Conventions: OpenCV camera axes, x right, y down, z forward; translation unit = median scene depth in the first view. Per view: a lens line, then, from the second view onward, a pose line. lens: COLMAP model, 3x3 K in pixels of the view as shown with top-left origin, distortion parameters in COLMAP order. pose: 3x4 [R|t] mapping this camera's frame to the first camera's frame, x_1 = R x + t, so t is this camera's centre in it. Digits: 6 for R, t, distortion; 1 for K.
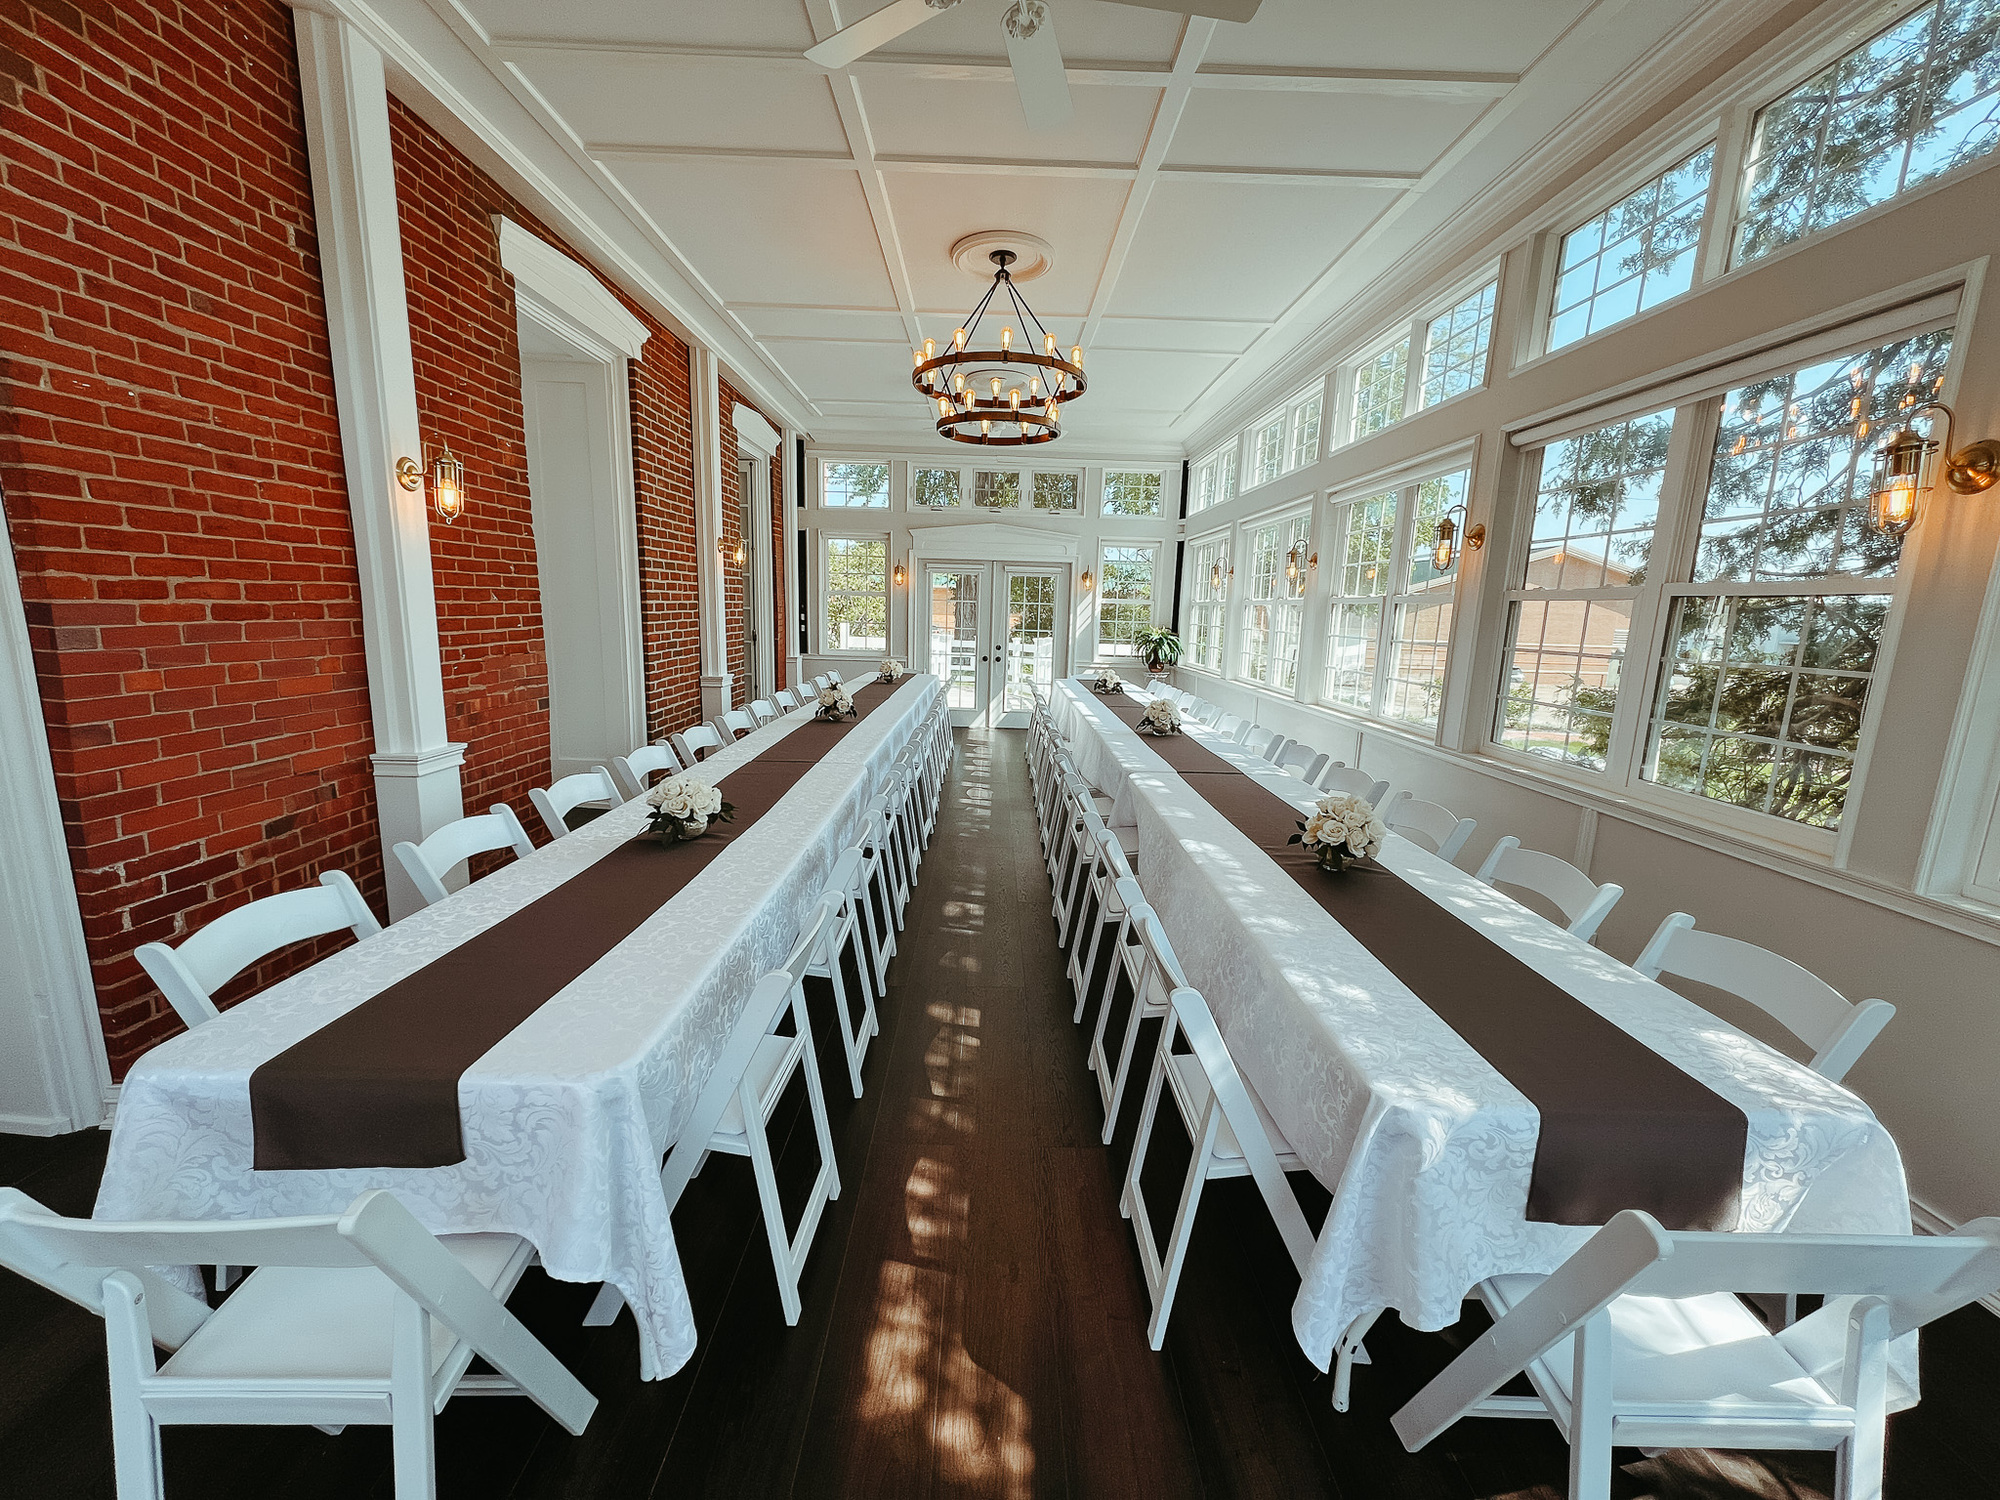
lens RADIAL K [[791.5, 0, 1002.5], [0, 791.5, 759.1], [0, 0, 1]] dist [0.000934, -0.000220]
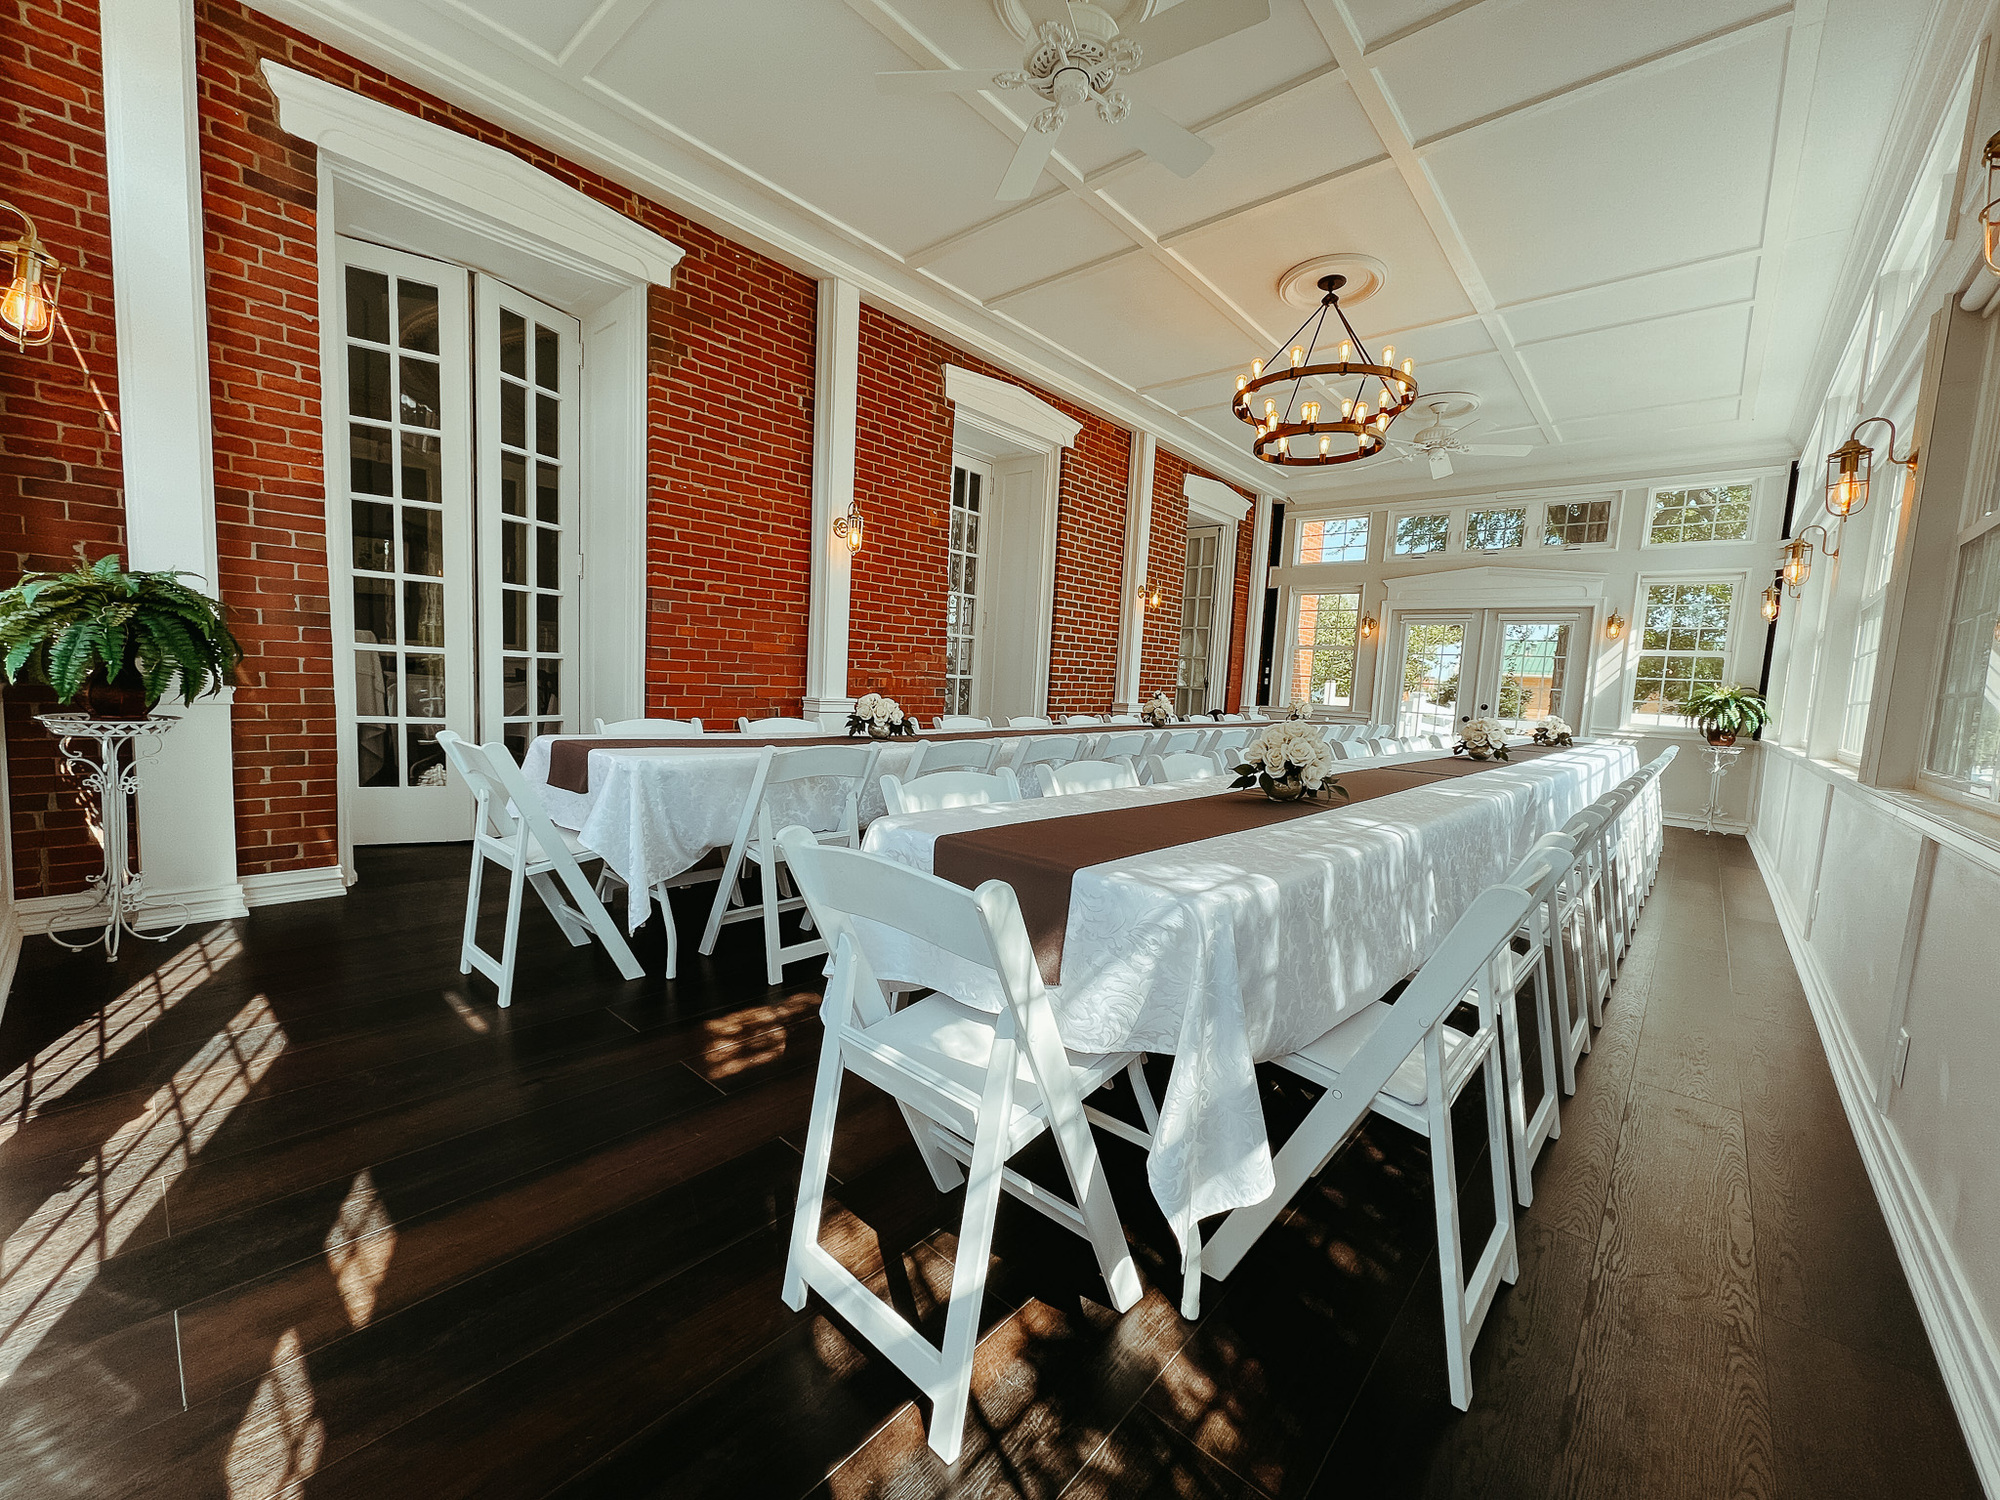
lens RADIAL K [[791.5, 0, 1001.2], [0, 791.5, 754.9], [0, 0, 1]] dist [0.000934, -0.000220]
pose [[0.741960, 0.077026, -0.666005, 0.516616], [-0.155728, 0.986009, -0.059452, 0.124125], [0.652108, 0.147826, 0.743574, 0.055846]]
